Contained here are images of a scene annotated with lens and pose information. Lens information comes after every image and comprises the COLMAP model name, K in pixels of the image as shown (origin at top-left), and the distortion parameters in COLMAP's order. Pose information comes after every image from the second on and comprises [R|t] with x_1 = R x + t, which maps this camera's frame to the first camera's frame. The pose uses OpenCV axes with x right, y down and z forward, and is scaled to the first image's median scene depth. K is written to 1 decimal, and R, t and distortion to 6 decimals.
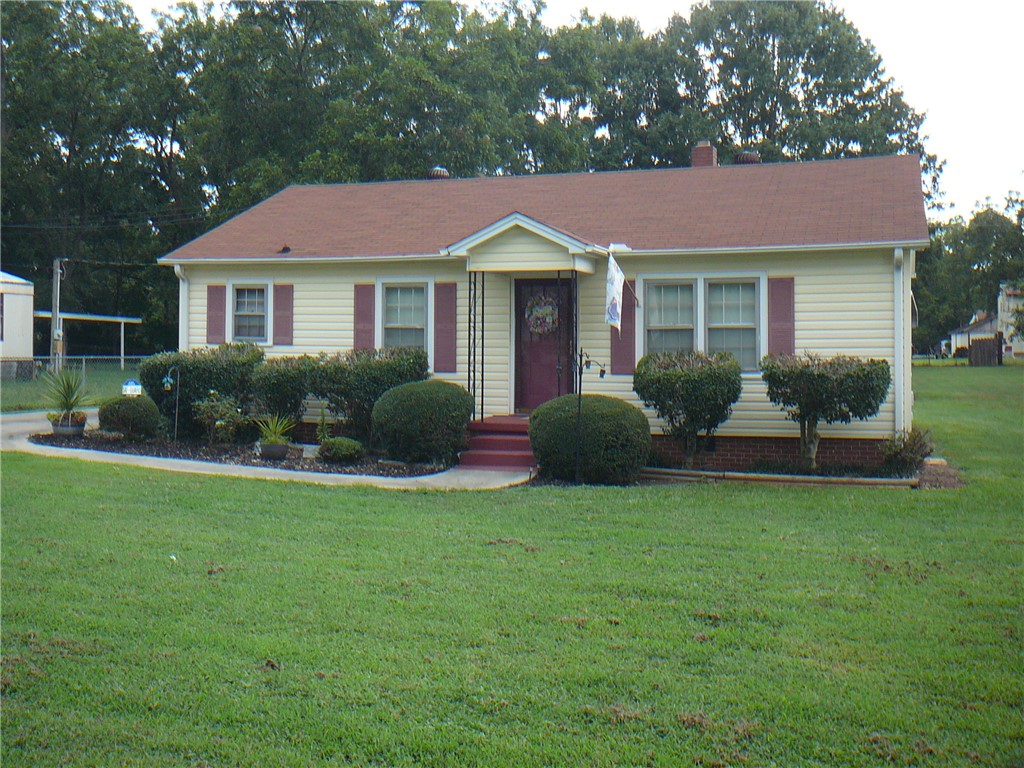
lens RADIAL K [[1184.4, 0, 512.0], [0, 1184.4, 384.0], [0, 0, 1]] dist [-0.051014, 0.014265]
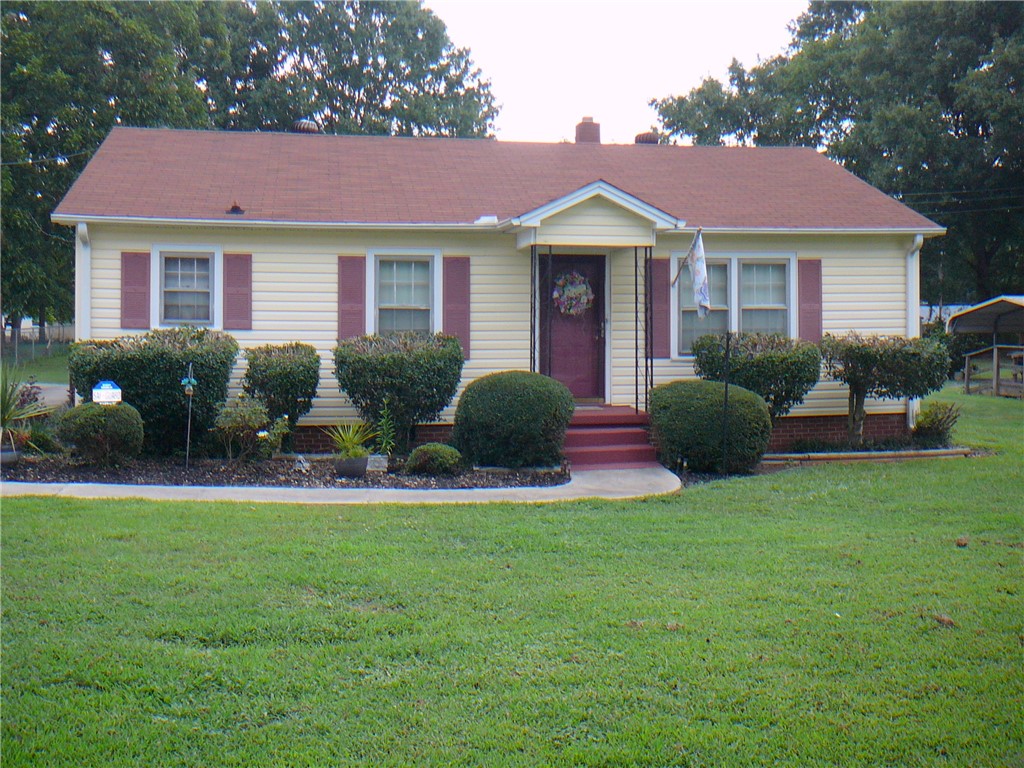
lens RADIAL K [[1134.8, 0, 566.4], [0, 1134.8, 380.8], [0, 0, 1]] dist [-0.004740, 0.006951]
pose [[0.849327, -0.034225, 0.526756, -0.423948], [0.023167, 0.999351, 0.027576, -0.015550], [-0.527358, -0.011218, 0.849569, 0.247818]]
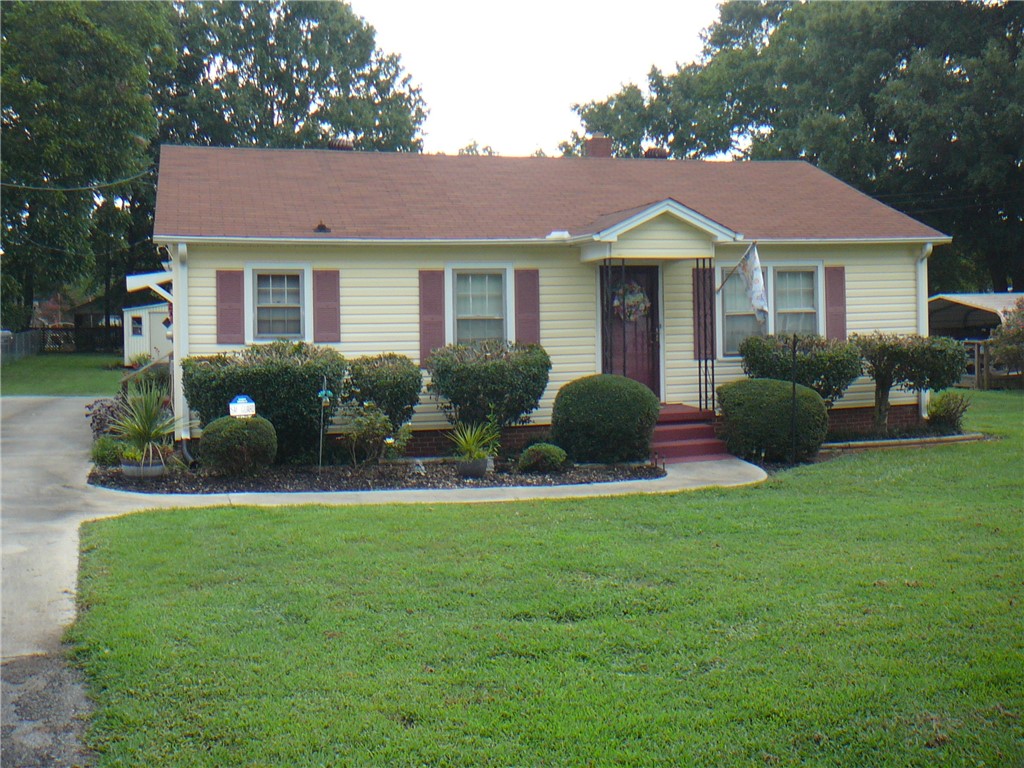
lens RADIAL K [[1128.9, 0, 601.5], [0, 1128.9, 384.7], [0, 0, 1]] dist [-0.001701, 0.003142]
pose [[0.772853, -0.059056, 0.631832, -0.568811], [0.046032, 0.998255, 0.036998, -0.025025], [-0.632914, 0.000490, 0.774222, 0.274833]]
